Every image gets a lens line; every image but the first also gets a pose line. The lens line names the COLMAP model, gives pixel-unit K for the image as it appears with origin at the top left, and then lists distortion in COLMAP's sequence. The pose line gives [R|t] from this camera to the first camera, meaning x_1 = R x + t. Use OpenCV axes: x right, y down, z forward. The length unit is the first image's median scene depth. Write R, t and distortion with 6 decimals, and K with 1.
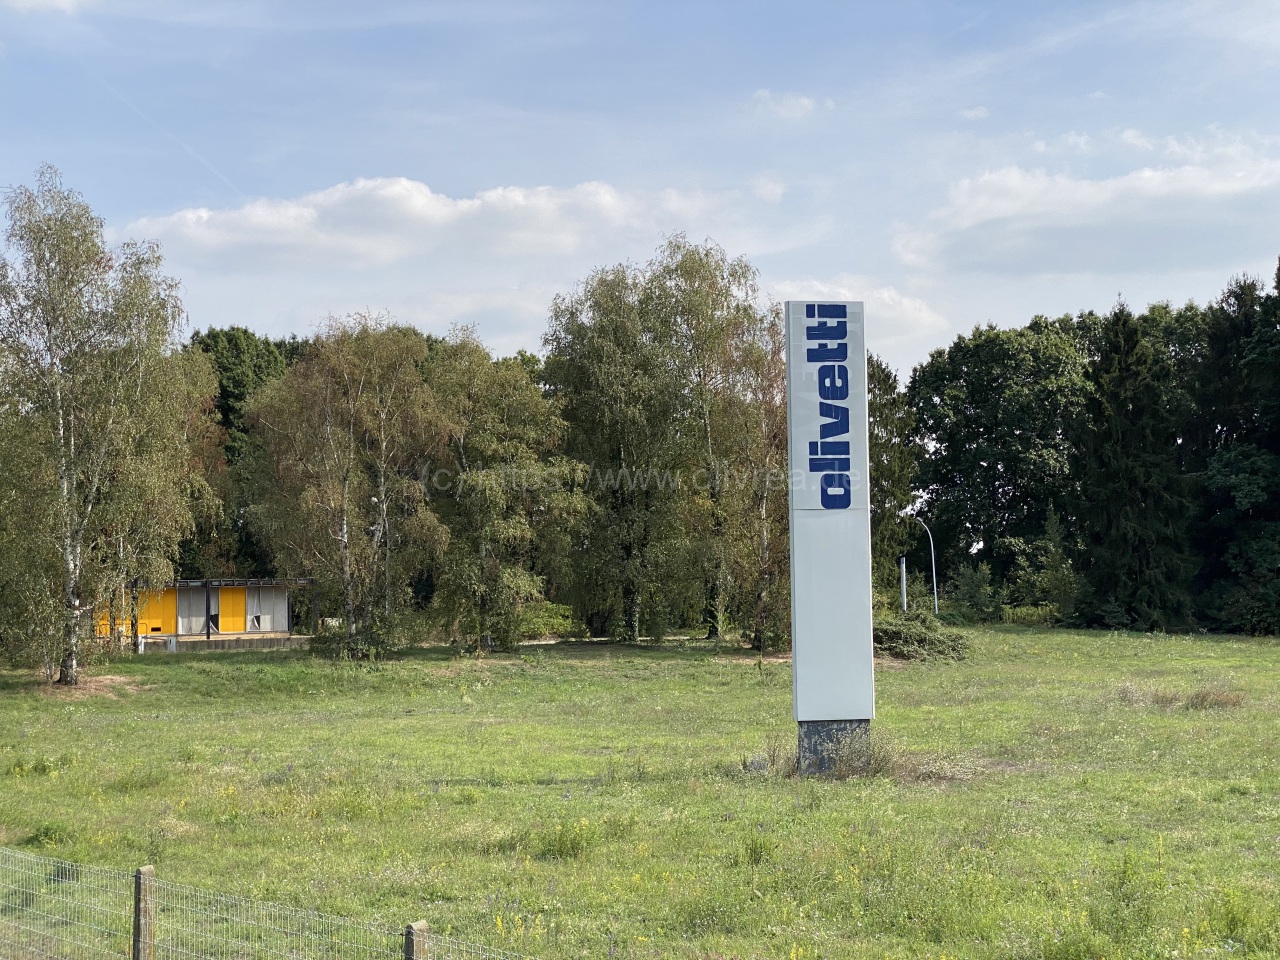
lens RADIAL K [[1878.6, 0, 642.4], [0, 1878.6, 475.4], [0, 0, 1]] dist [0.120326, 0.000000]
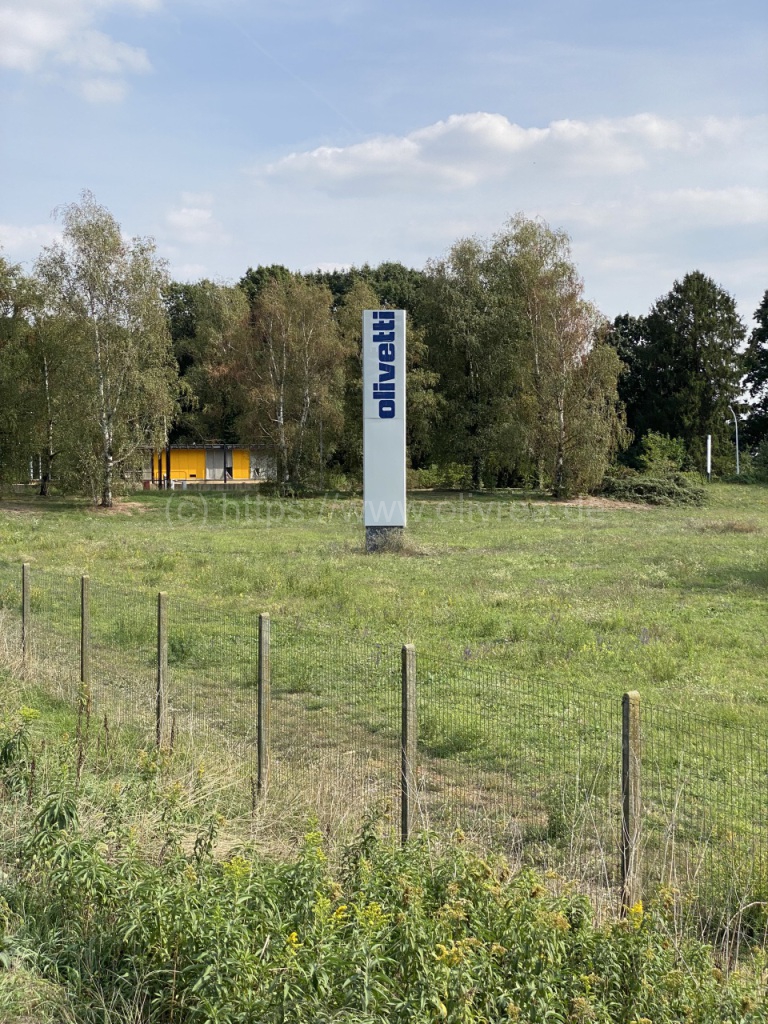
lens RADIAL K [[1502.9, 0, 387.1], [0, 1502.9, 521.4], [0, 0, 1]] dist [0.120326, 0.000000]
pose [[0.982167, 0.023304, -0.186563, 0.165523], [-0.003238, 0.994238, 0.107149, -0.017924], [0.187985, -0.104634, 0.976582, -0.221674]]
